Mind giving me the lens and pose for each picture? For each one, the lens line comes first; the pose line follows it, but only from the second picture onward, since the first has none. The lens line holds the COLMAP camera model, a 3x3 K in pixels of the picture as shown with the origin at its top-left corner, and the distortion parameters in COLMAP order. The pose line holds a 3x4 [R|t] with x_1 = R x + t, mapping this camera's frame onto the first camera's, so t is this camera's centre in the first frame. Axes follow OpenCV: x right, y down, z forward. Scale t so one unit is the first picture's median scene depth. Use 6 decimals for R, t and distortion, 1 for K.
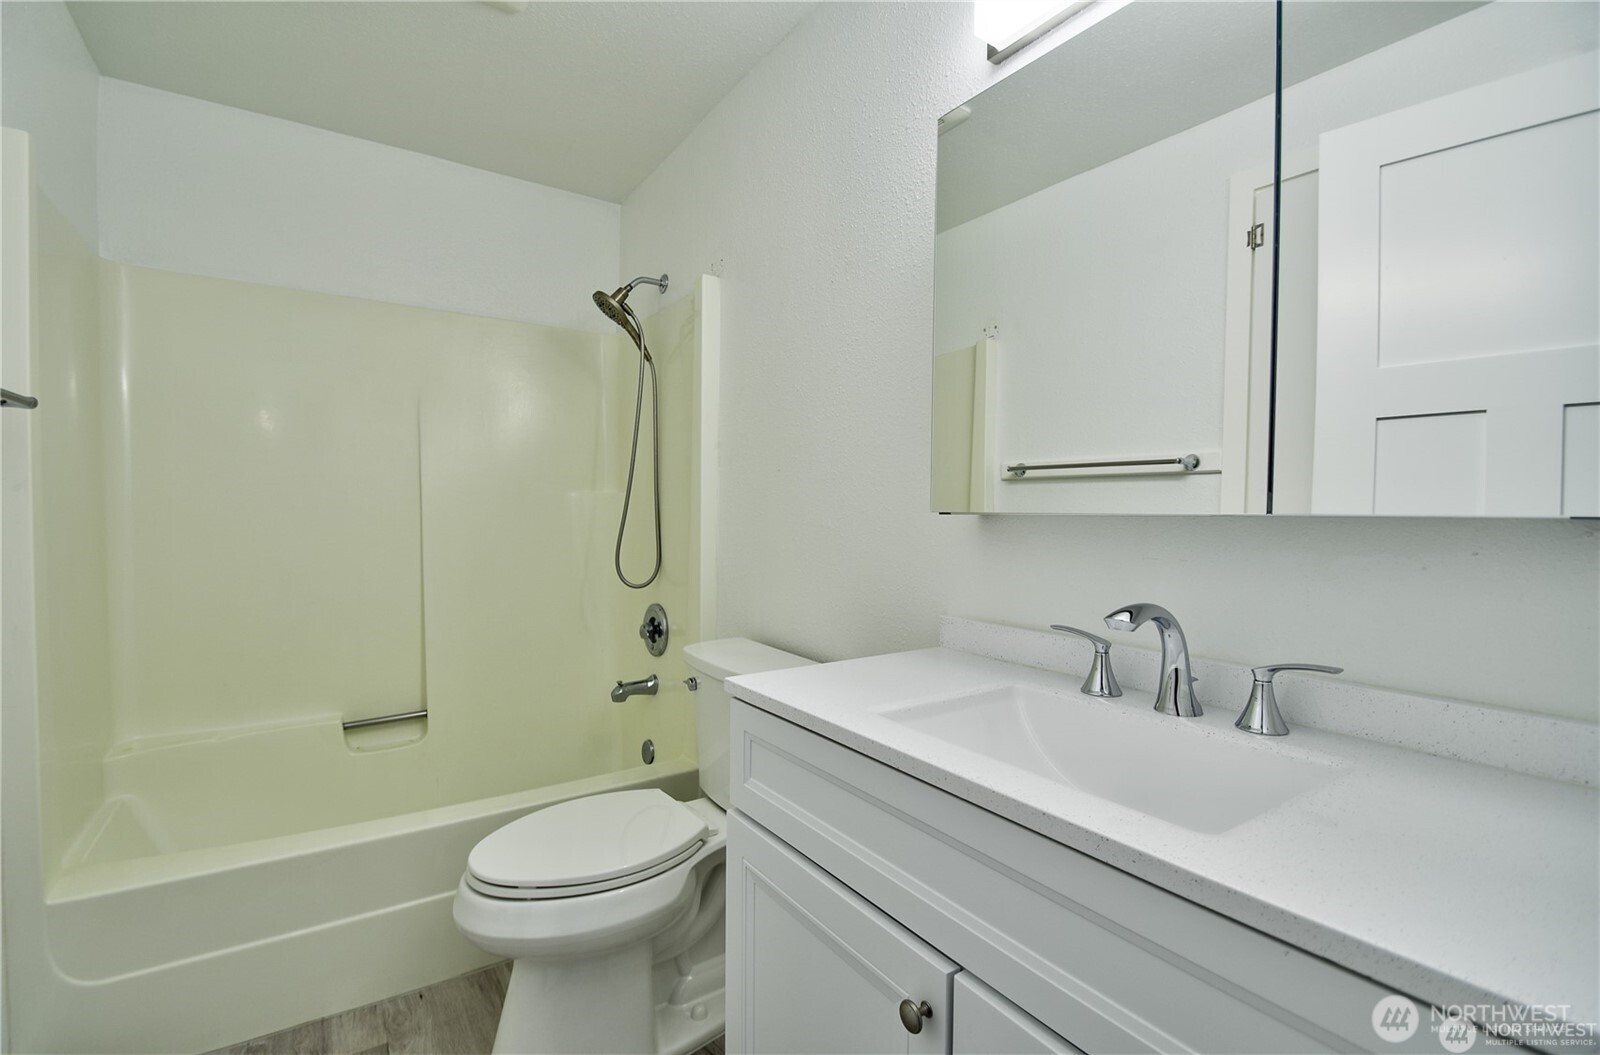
lens RADIAL K [[709.2, 0, 780.3], [0, 709.2, 502.4], [0, 0, 1]] dist [0.009709, -0.015363]
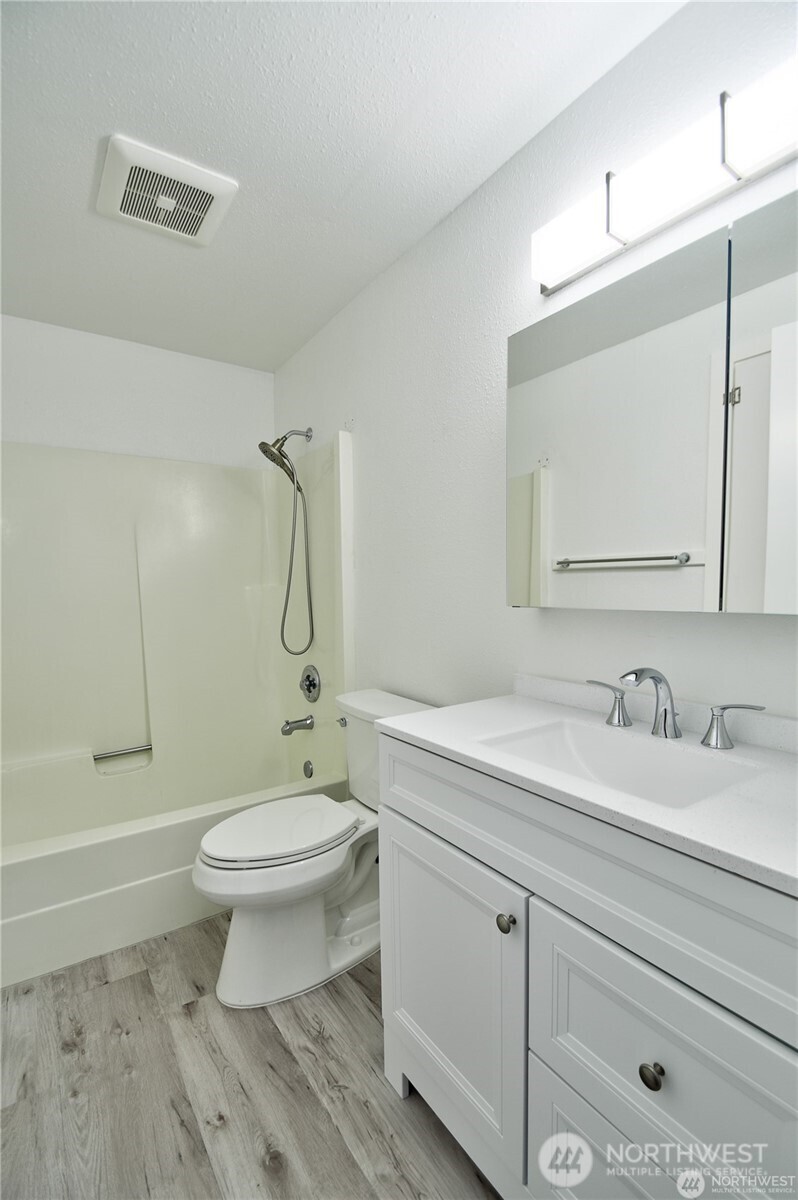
lens RADIAL K [[531.9, 0, 400.9], [0, 531.9, 598.4], [0, 0, 1]] dist [0.009709, -0.015363]
pose [[0.999481, -0.020743, 0.024651, -0.034176], [0.019918, 0.999248, 0.033266, -0.039340], [-0.025323, -0.032757, 0.999142, -0.102933]]
